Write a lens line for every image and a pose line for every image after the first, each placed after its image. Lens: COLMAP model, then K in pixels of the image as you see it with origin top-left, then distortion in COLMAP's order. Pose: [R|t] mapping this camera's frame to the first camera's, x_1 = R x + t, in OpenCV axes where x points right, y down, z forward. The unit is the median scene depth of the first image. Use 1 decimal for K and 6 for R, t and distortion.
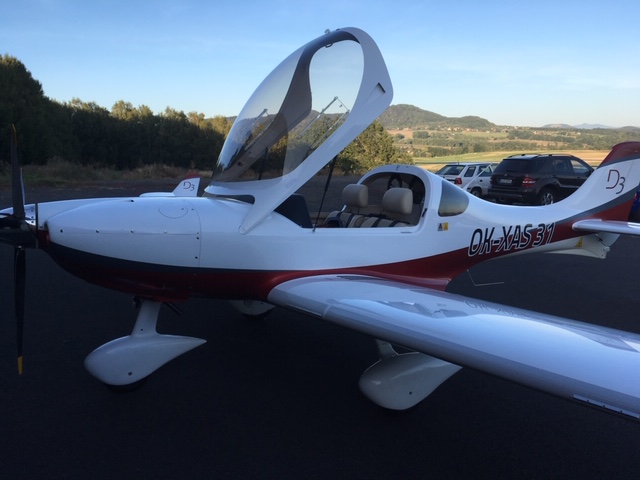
lens RADIAL K [[541.7, 0, 321.8], [0, 541.7, 239.9], [0, 0, 1]] dist [0.059442, -0.048740]
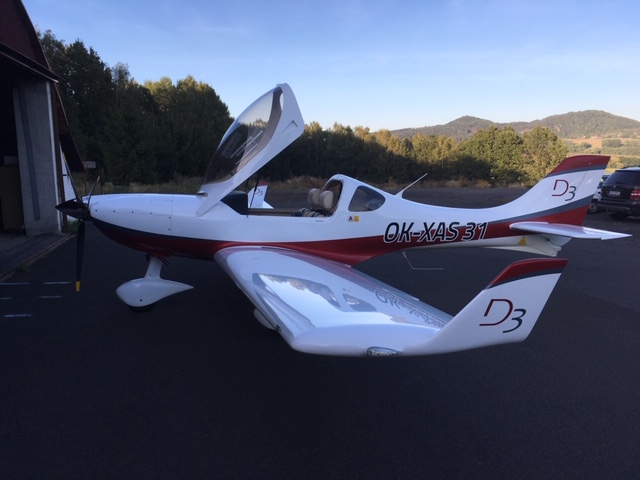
lens RADIAL K [[541.7, 0, 320.7], [0, 541.7, 243.6], [0, 0, 1]] dist [0.059442, -0.048740]
pose [[0.953943, 0.039373, -0.297393, 0.403662], [-0.043916, 0.998998, -0.008609, 0.039940], [0.296756, 0.021273, 0.954716, -0.256850]]
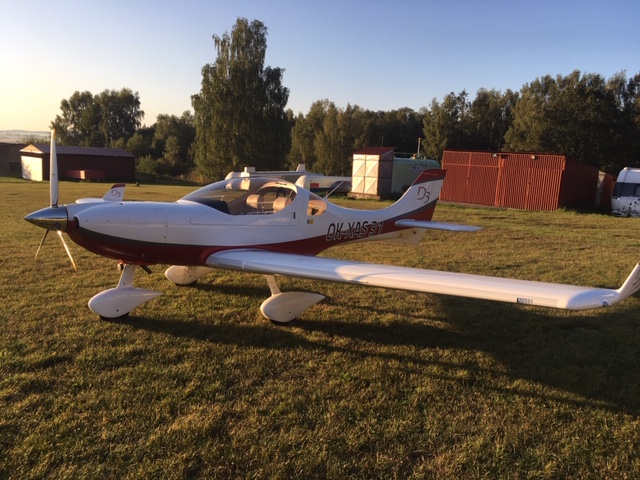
lens RADIAL K [[541.7, 0, 319.5], [0, 541.7, 239.0], [0, 0, 1]] dist [0.059442, -0.048740]
pose [[0.979699, -0.005186, 0.200407, -0.055824], [0.008300, 0.999857, -0.014704, 0.038046], [-0.200302, 0.016069, 0.979602, -0.438703]]
